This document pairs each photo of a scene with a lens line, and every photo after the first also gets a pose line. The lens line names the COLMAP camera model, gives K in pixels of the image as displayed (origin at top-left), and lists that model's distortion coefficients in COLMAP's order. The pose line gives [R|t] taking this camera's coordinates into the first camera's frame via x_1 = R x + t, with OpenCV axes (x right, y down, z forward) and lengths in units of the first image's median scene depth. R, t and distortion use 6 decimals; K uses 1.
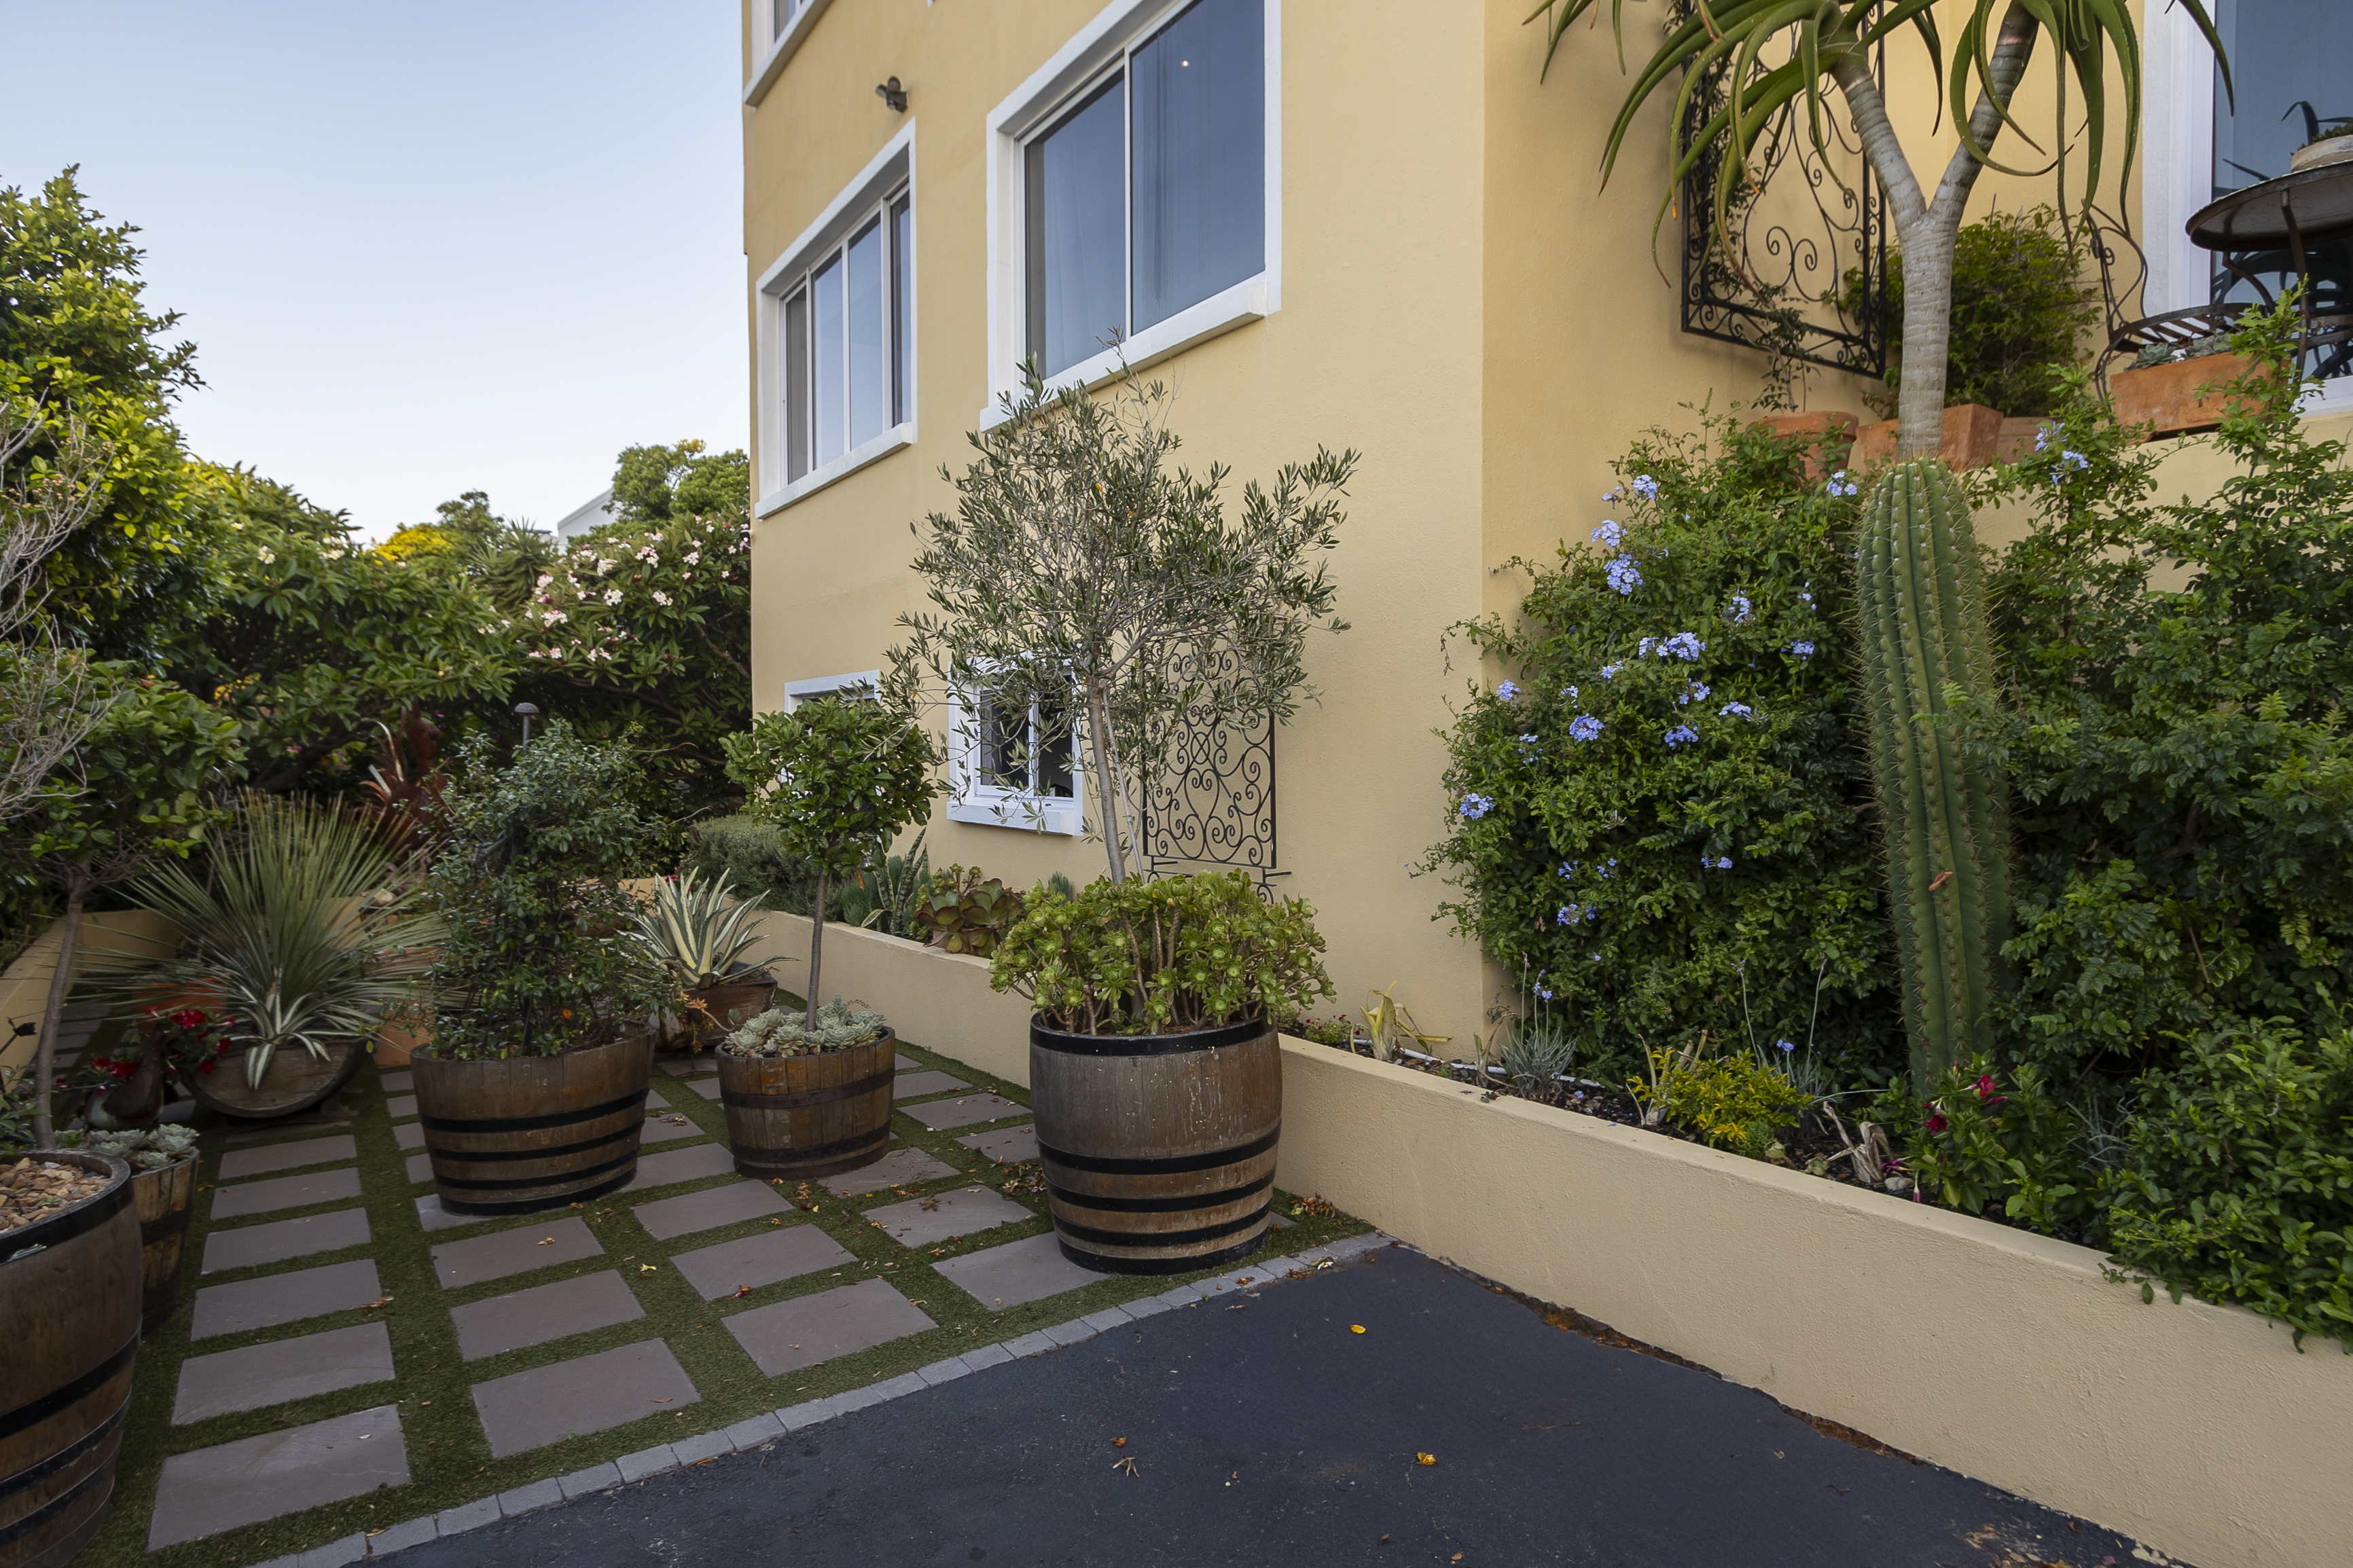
lens RADIAL K [[1329.0, 0, 1193.5], [0, 1329.0, 721.4], [0, 0, 1]] dist [0.005168, -0.003294]
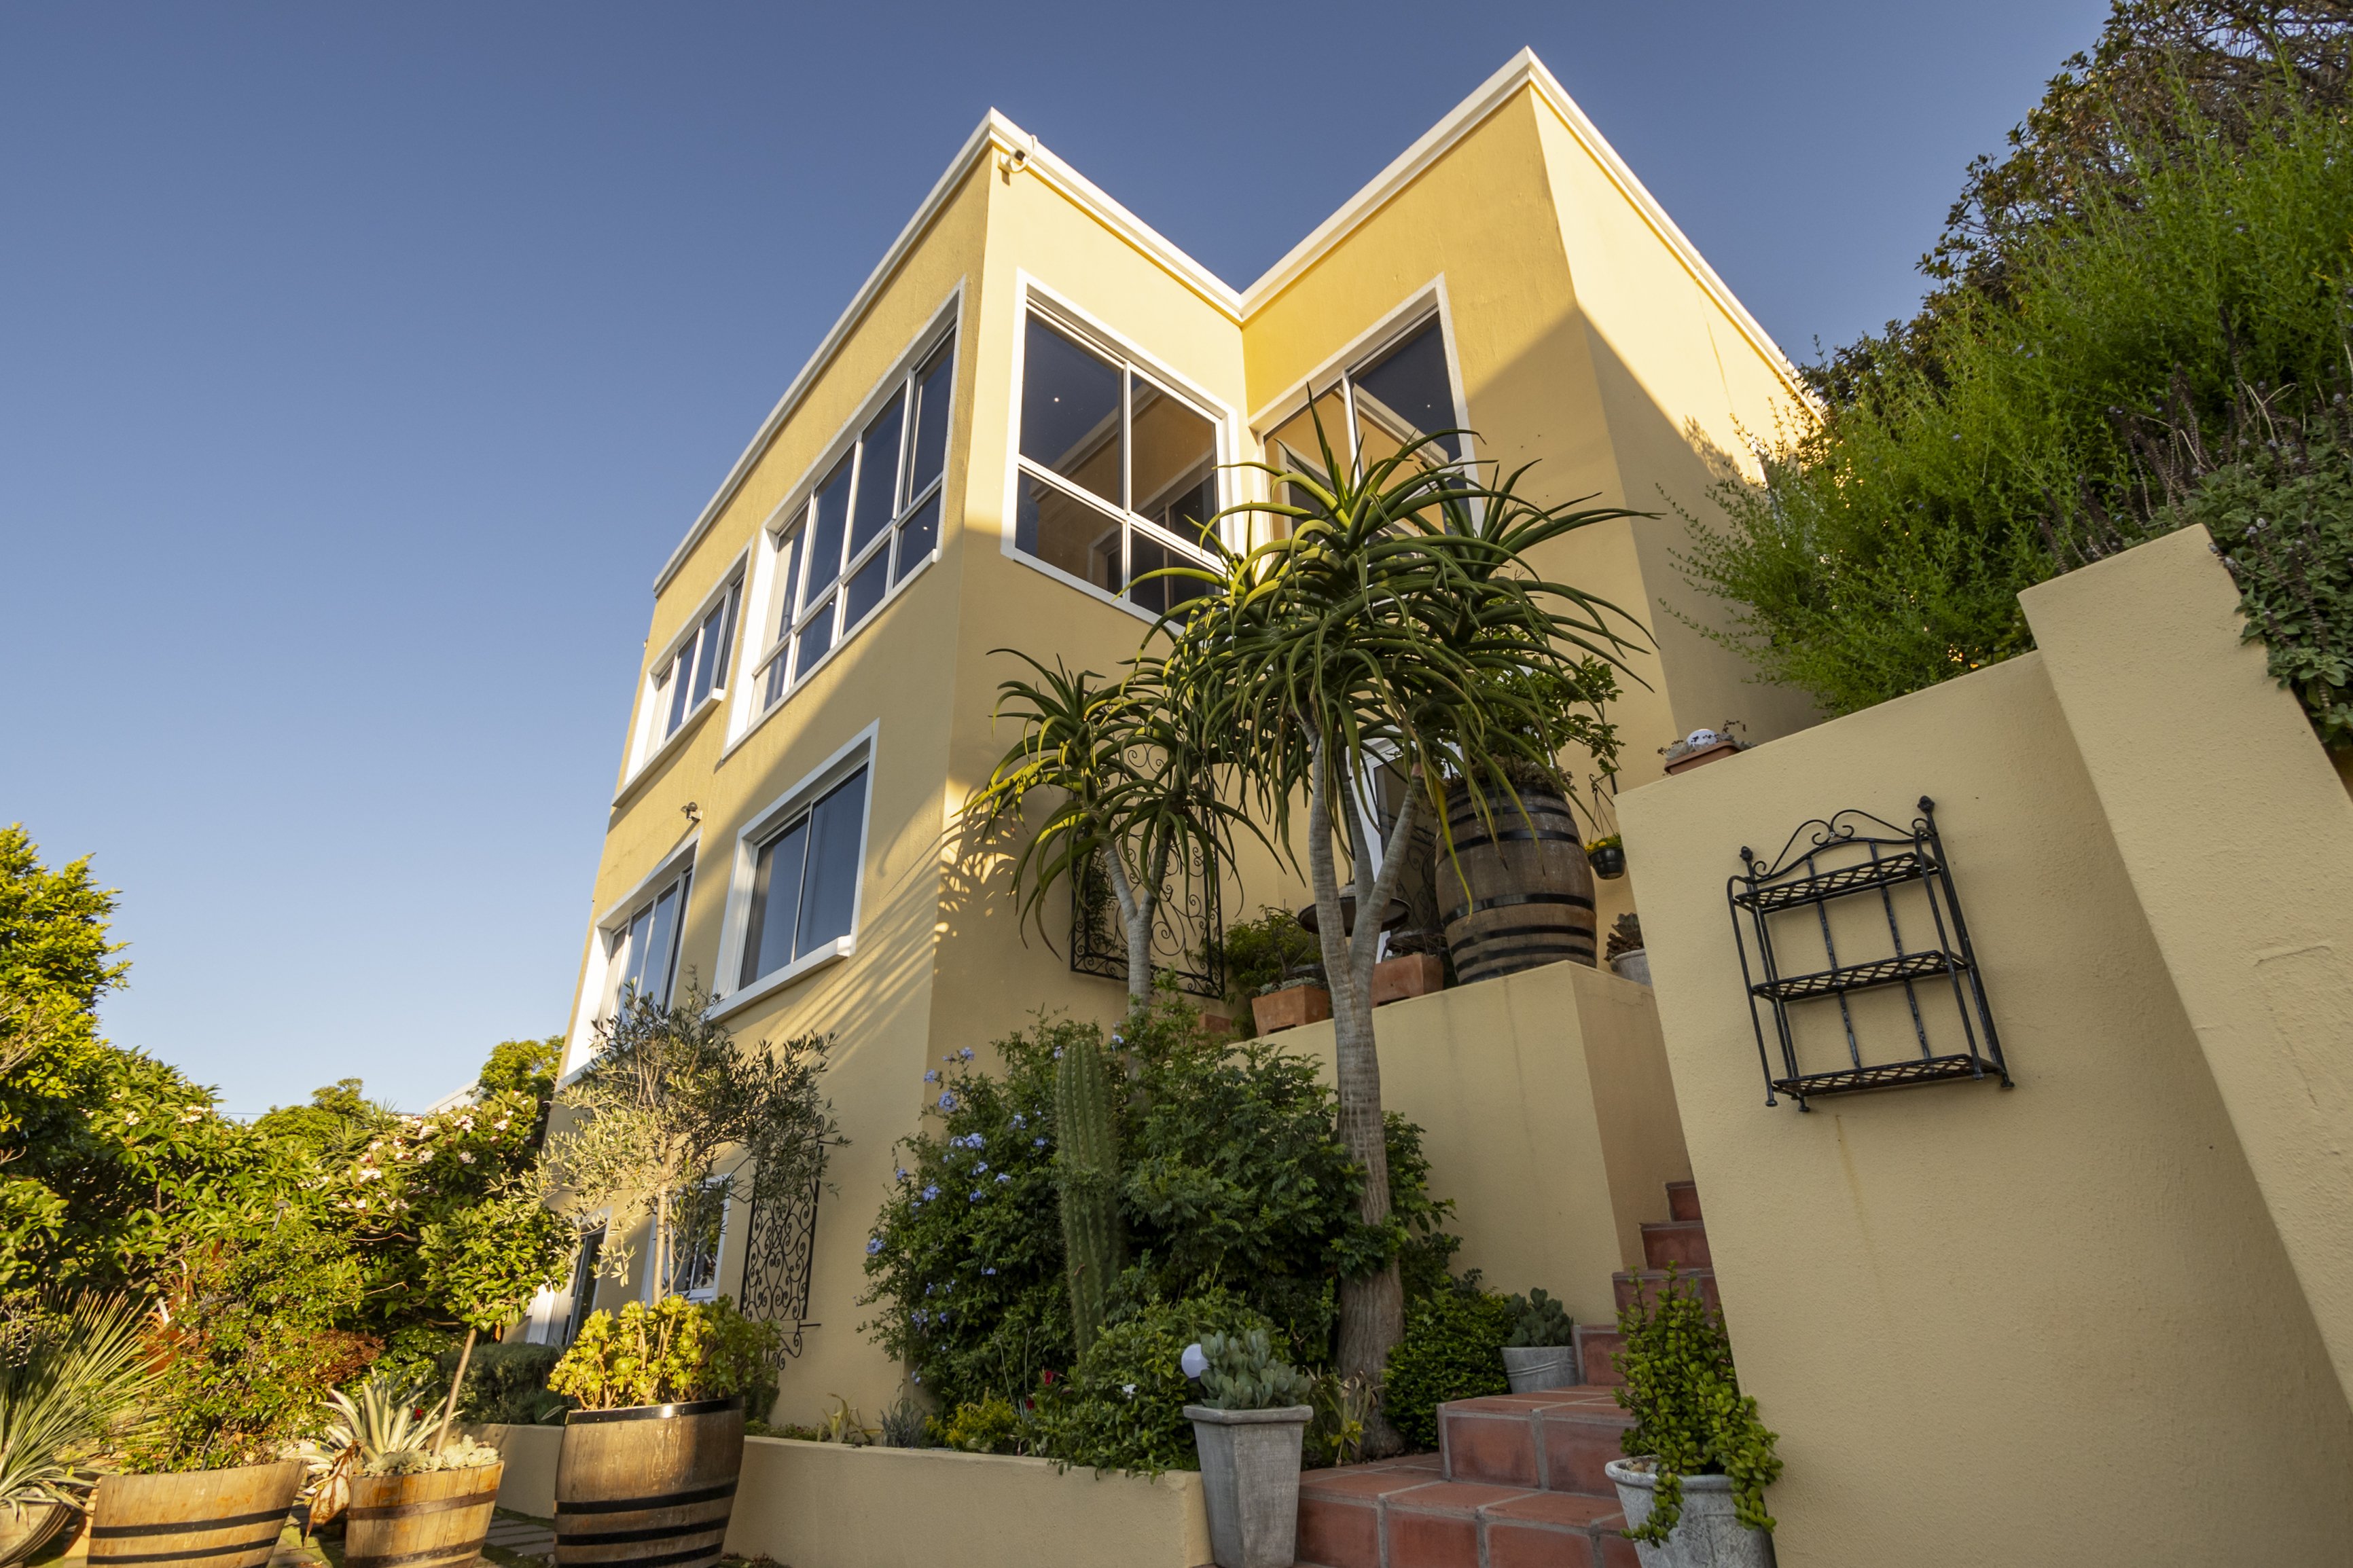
lens RADIAL K [[1090.7, 0, 1167.8], [0, 1090.7, 789.6], [0, 0, 1]] dist [0.013808, -0.001009]
pose [[0.992549, 0.039506, 0.115263, 0.278117], [0.013235, 0.905426, -0.424299, 0.092552], [-0.121124, 0.422663, 0.898156, -0.368204]]
